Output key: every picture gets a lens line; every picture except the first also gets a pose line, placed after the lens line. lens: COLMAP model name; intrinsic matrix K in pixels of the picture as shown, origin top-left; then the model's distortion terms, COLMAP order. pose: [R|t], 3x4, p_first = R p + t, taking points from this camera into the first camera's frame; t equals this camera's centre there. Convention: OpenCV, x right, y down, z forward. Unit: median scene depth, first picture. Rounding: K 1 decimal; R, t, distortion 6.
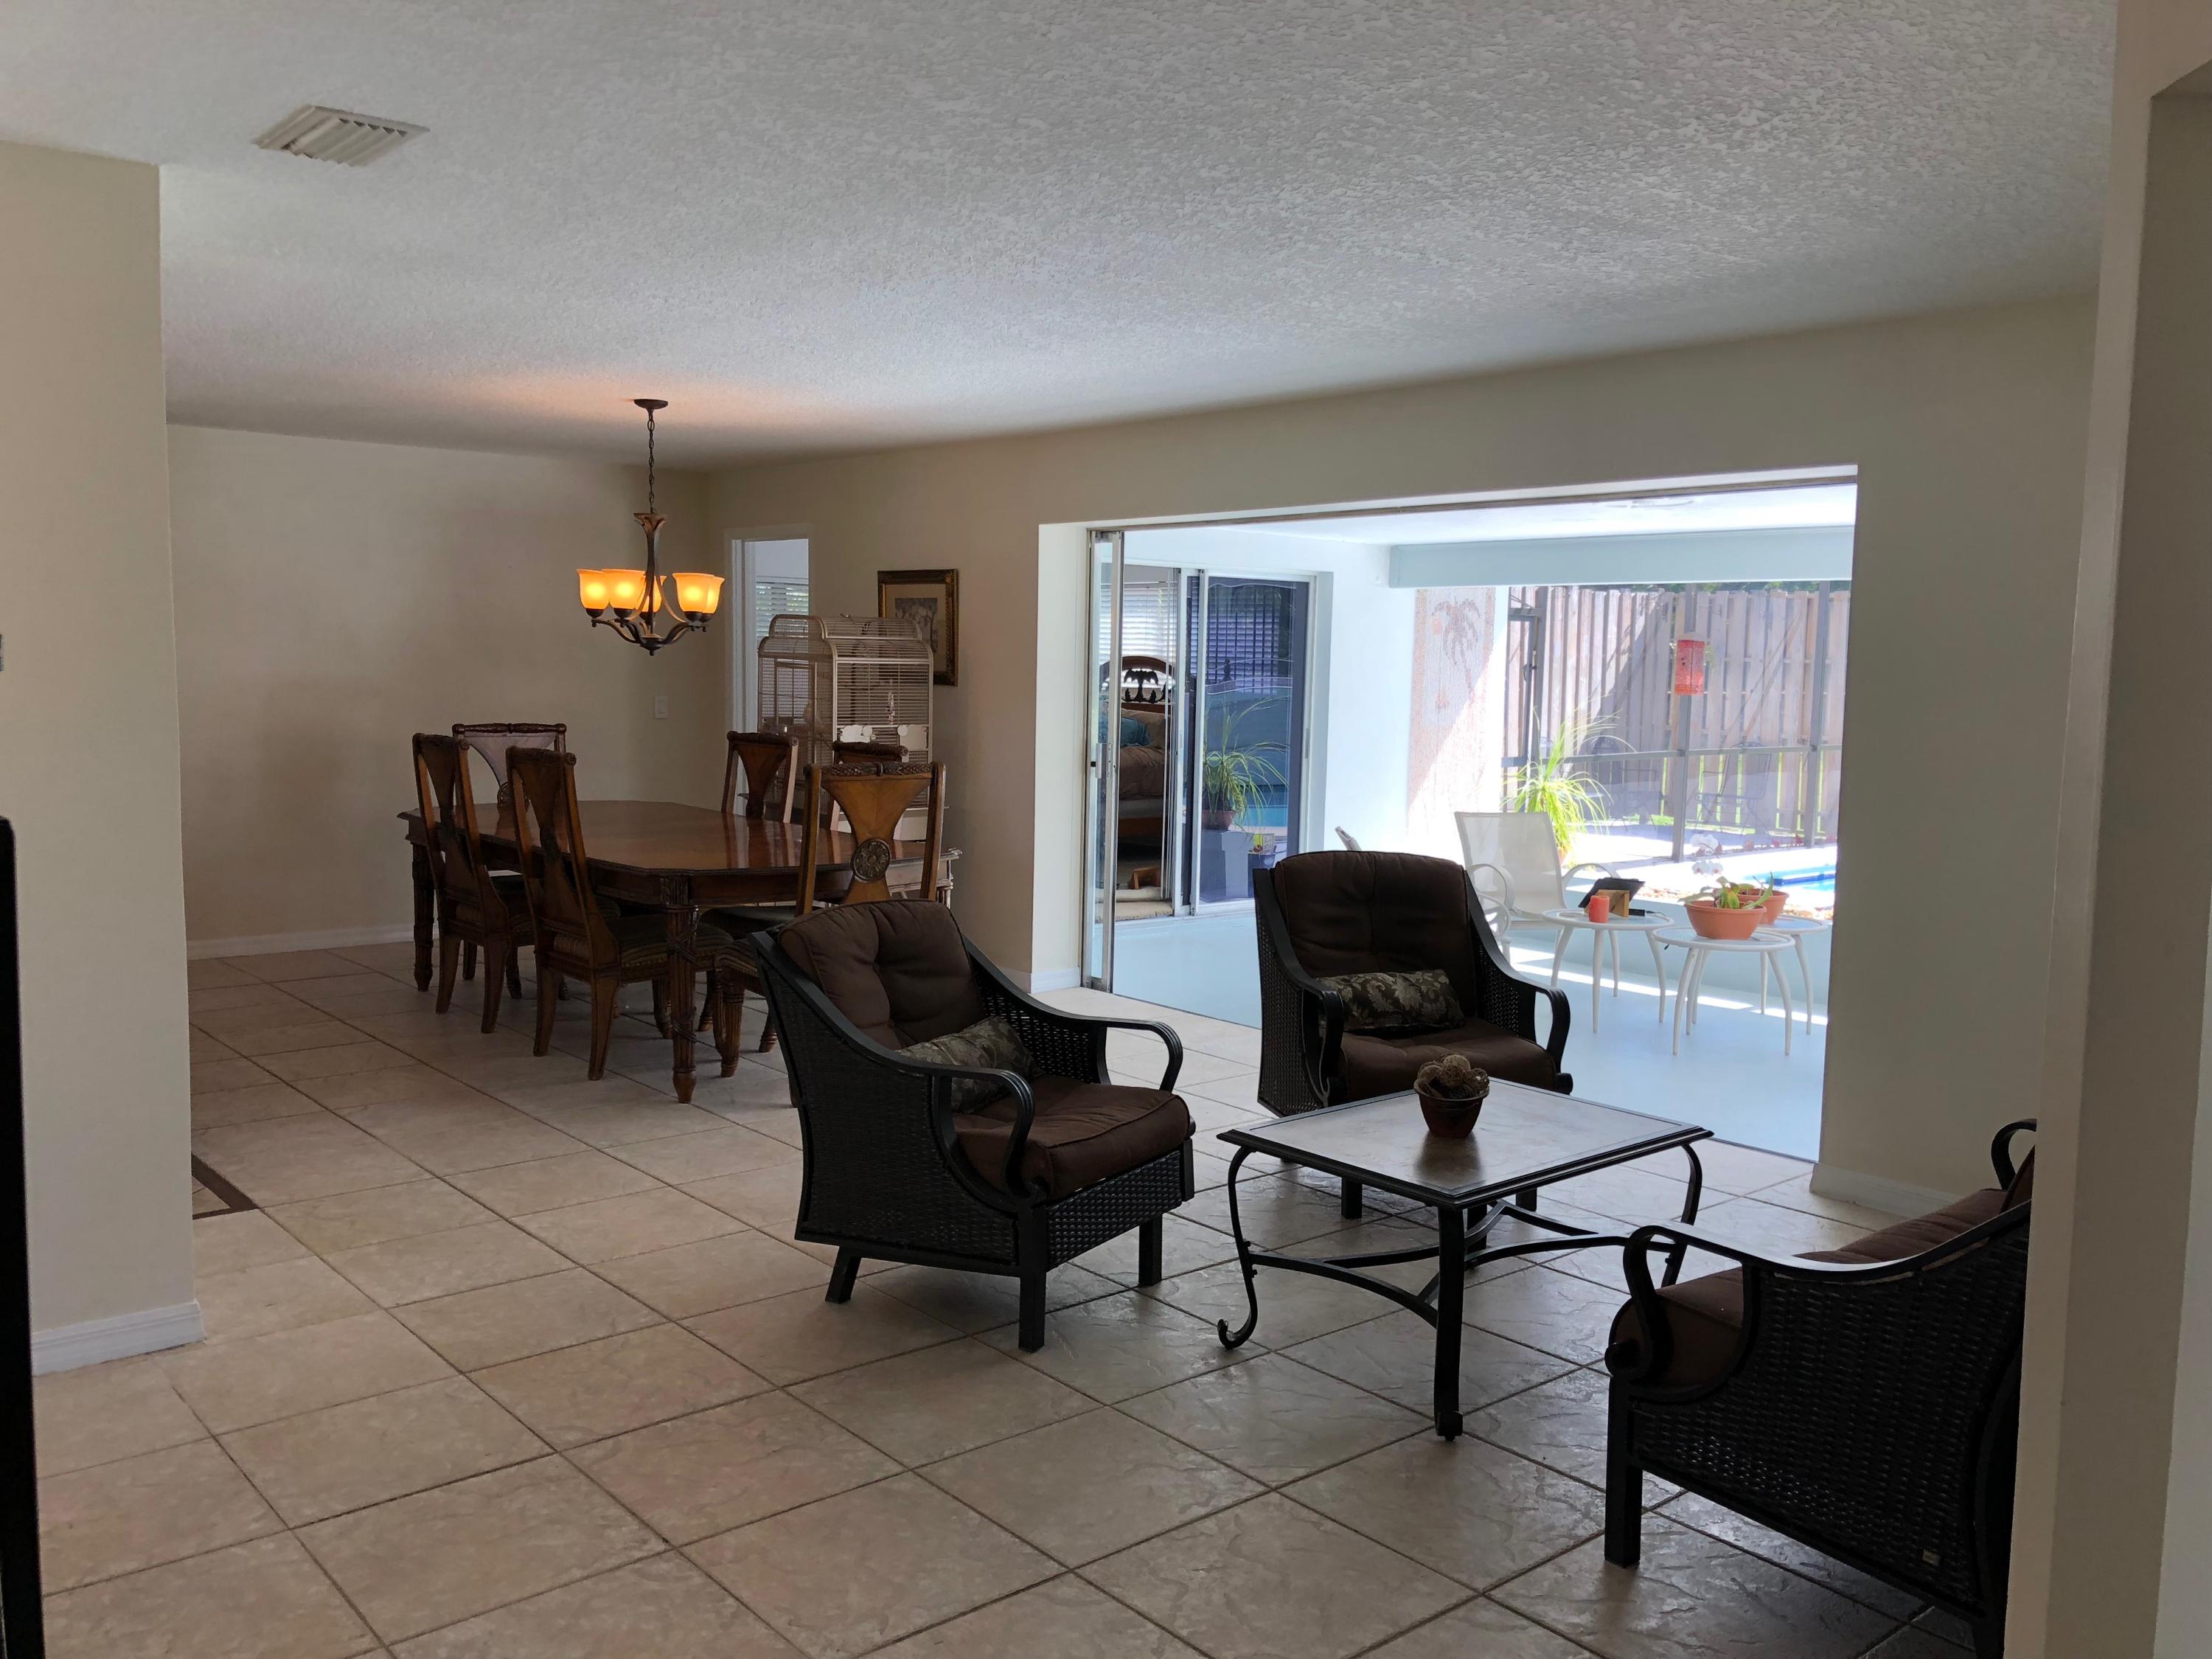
lens RADIAL K [[1826.2, 0, 1117.4], [0, 1826.2, 824.7], [0, 0, 1]] dist [0.044450, -0.048753]
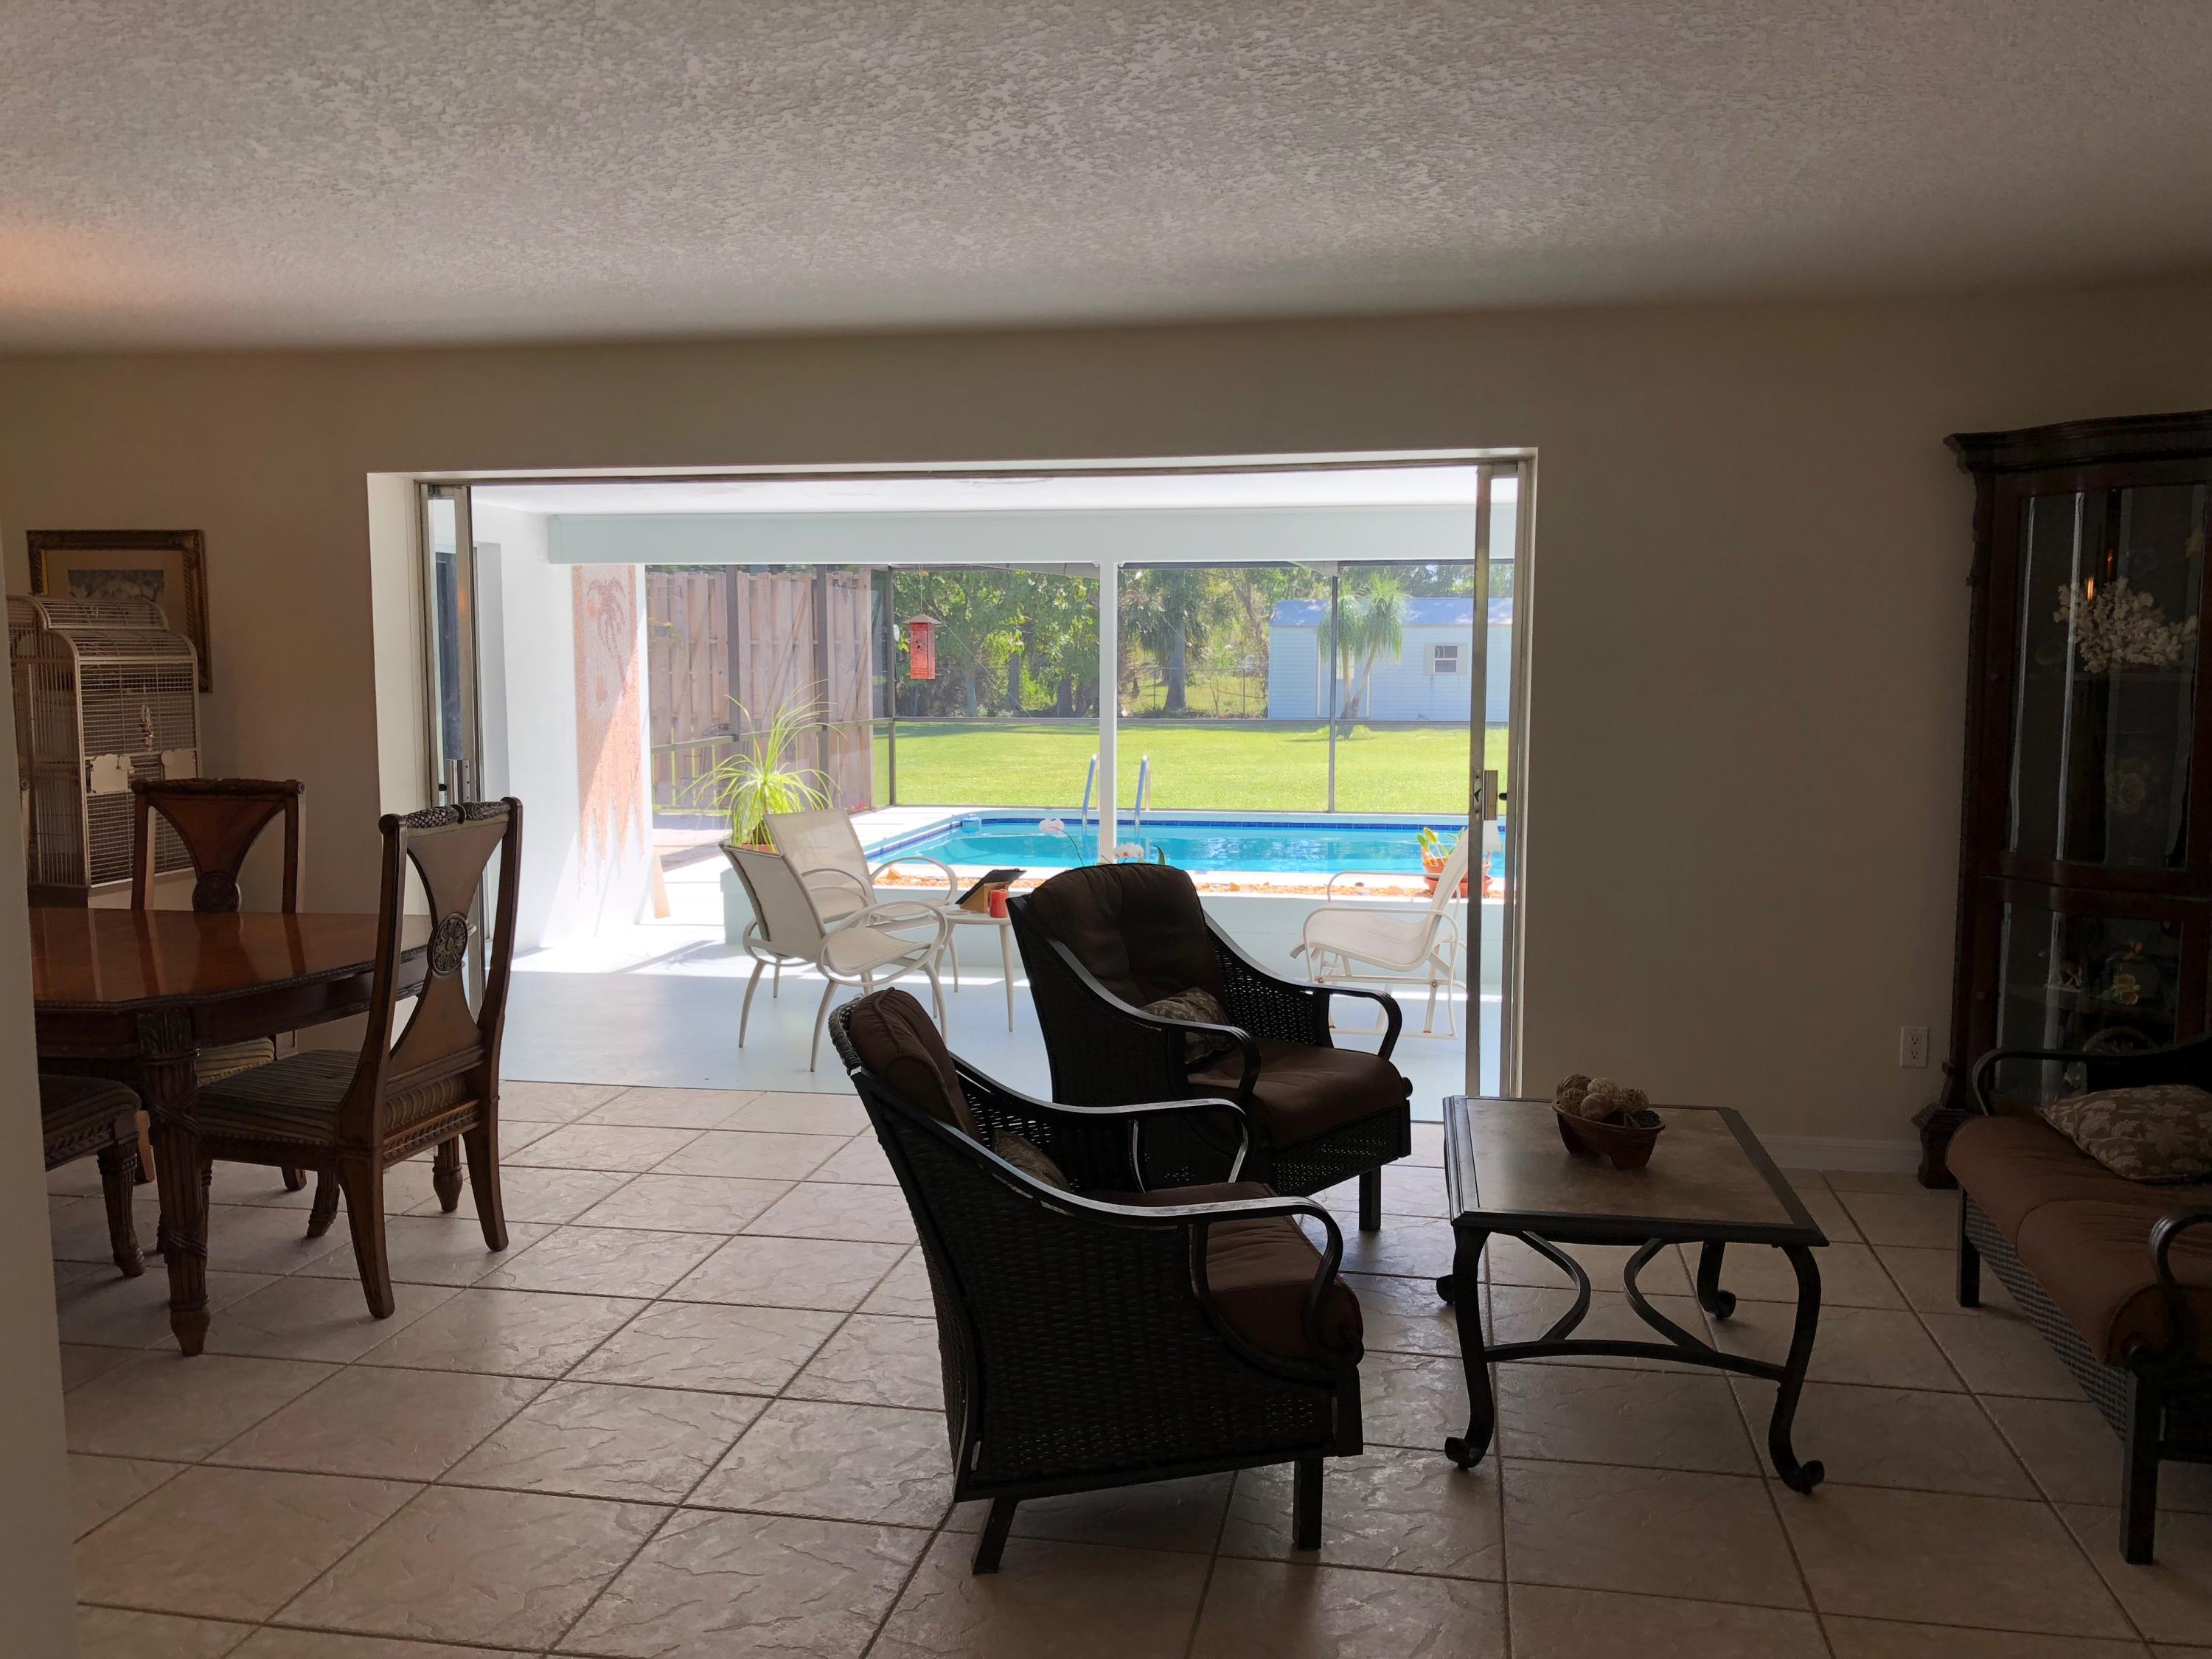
lens RADIAL K [[1827.7, 0, 1100.5], [0, 1827.7, 829.8], [0, 0, 1]] dist [0.010996, 0.005123]
pose [[0.775089, -0.082024, 0.626506, -0.274296], [0.073927, 0.996501, 0.039005, -0.023995], [-0.627513, 0.016083, 0.778440, 0.215102]]
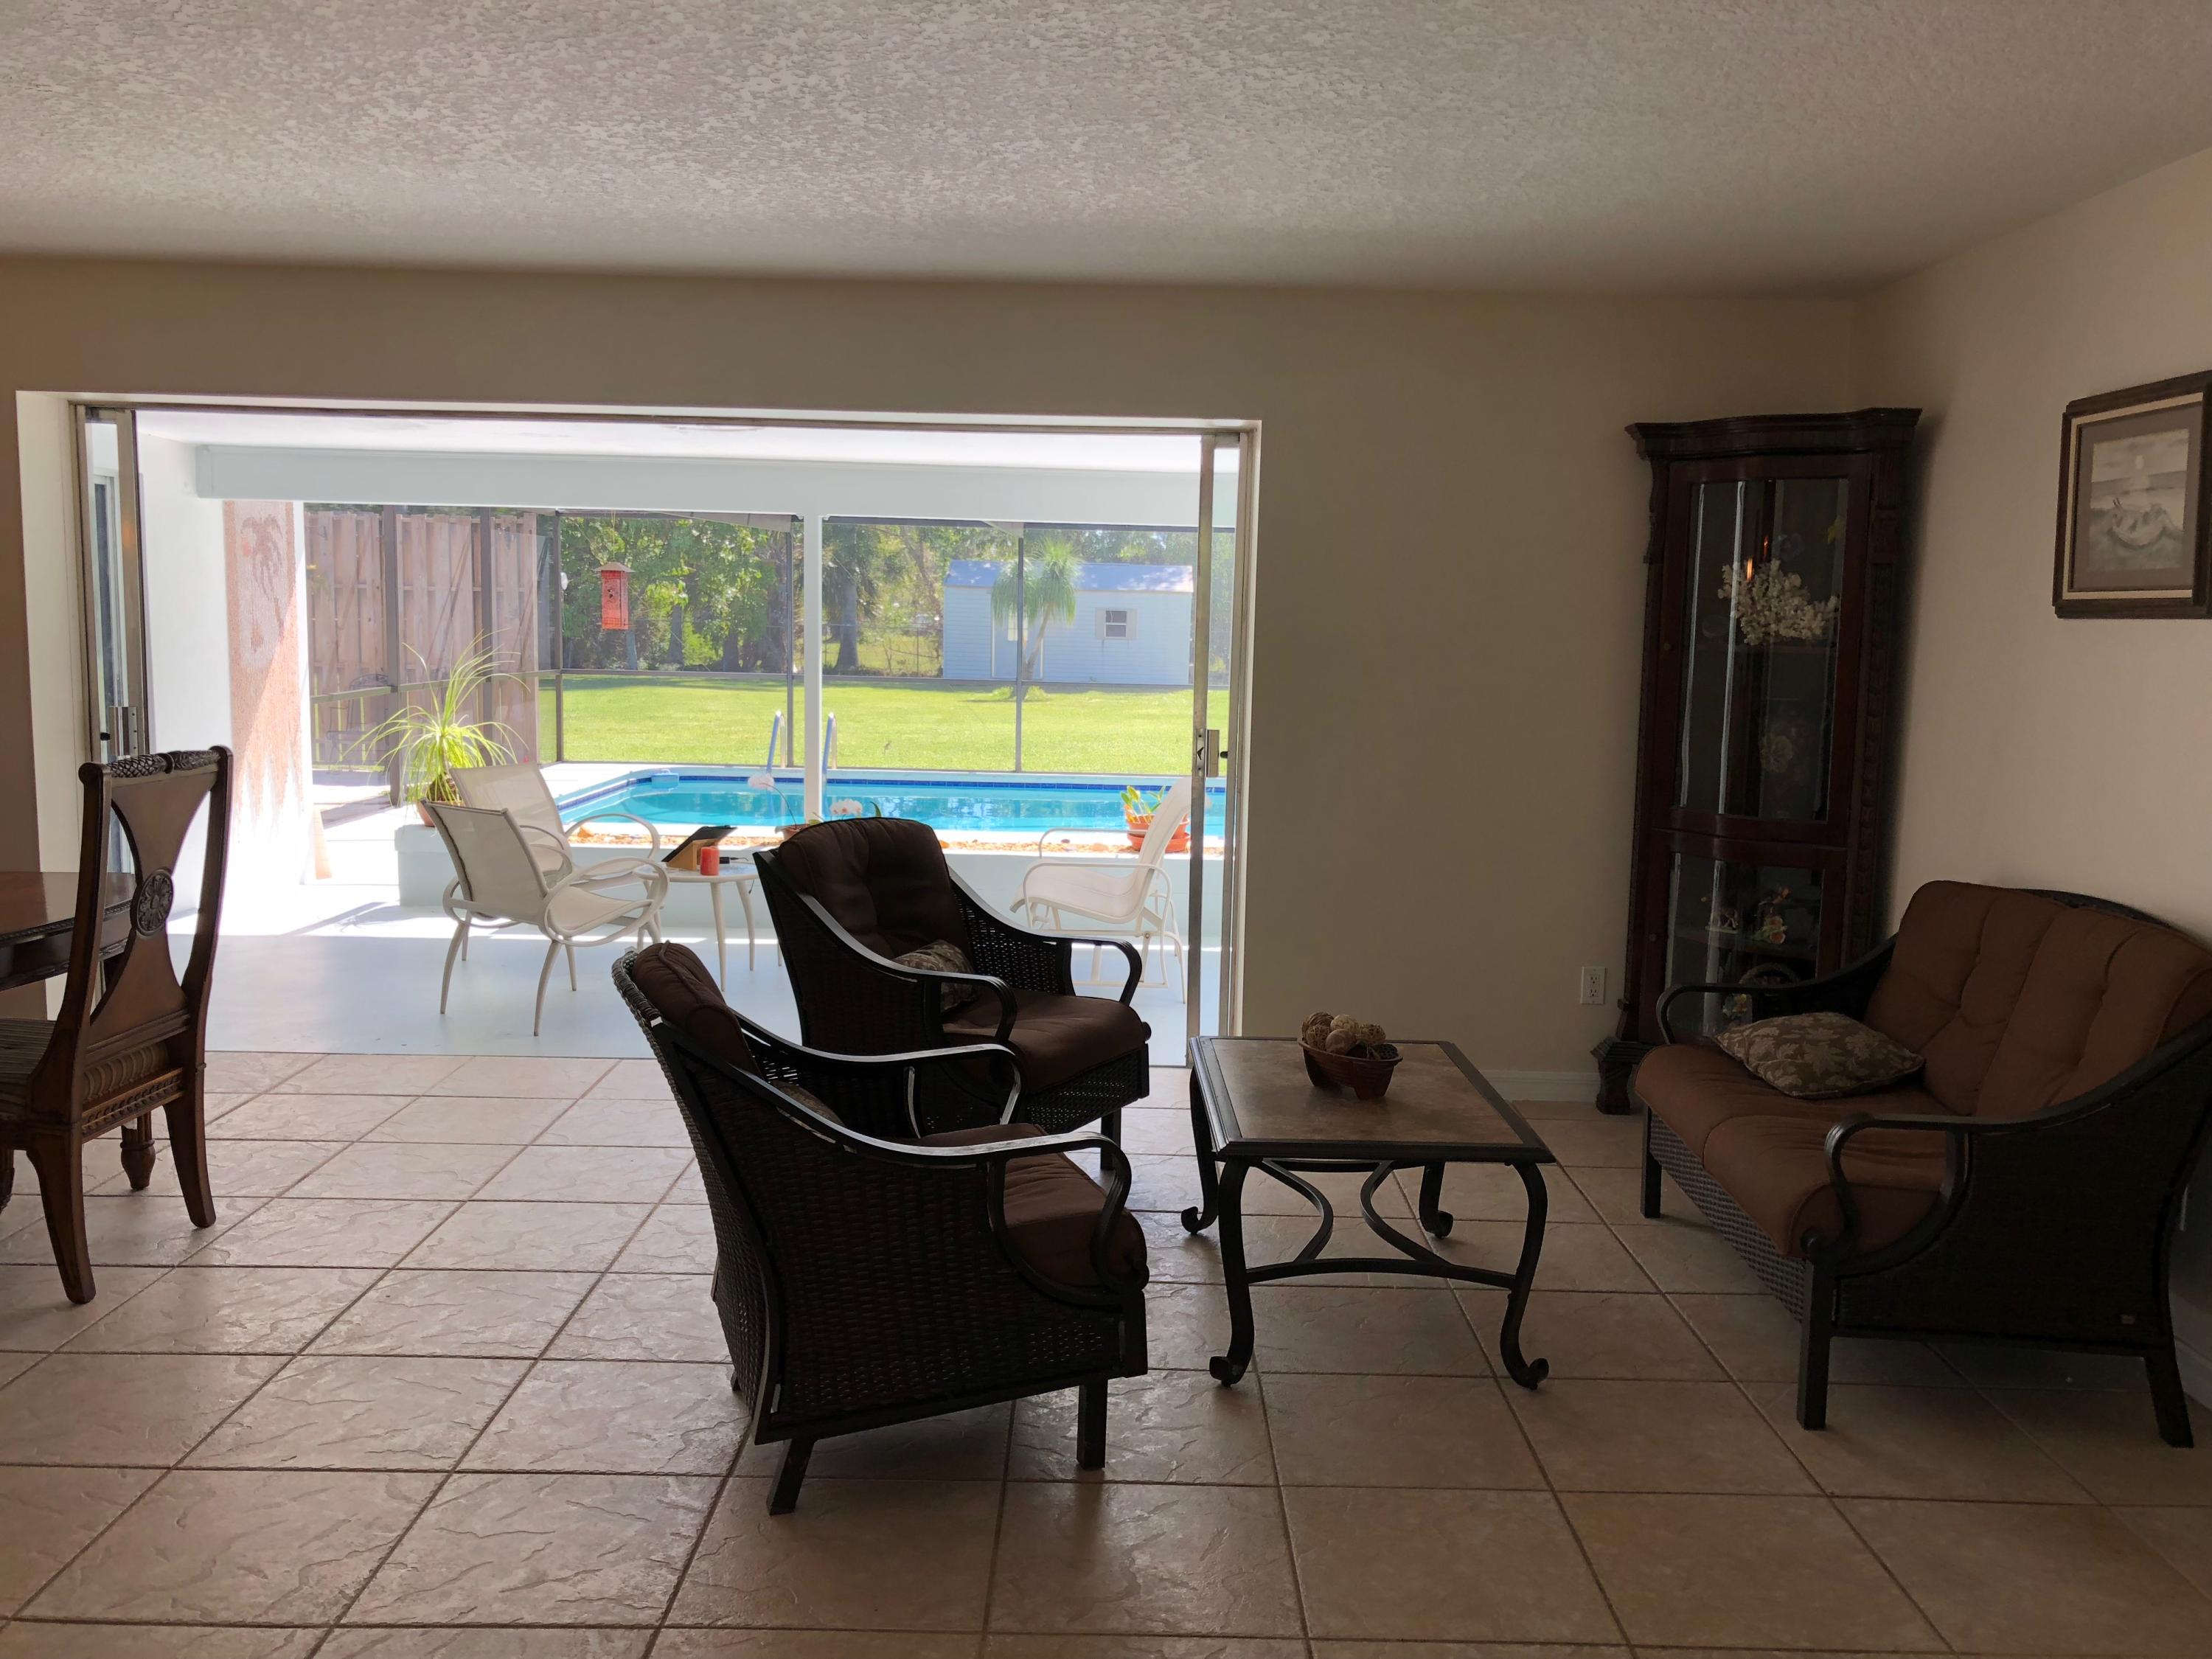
lens RADIAL K [[1826.2, 0, 1117.4], [0, 1826.2, 824.7], [0, 0, 1]] dist [0.044450, -0.048753]
pose [[0.640644, -0.094419, 0.762011, -0.301645], [0.062132, 0.995531, 0.071118, -0.024495], [-0.765320, 0.001784, 0.643647, 0.224966]]
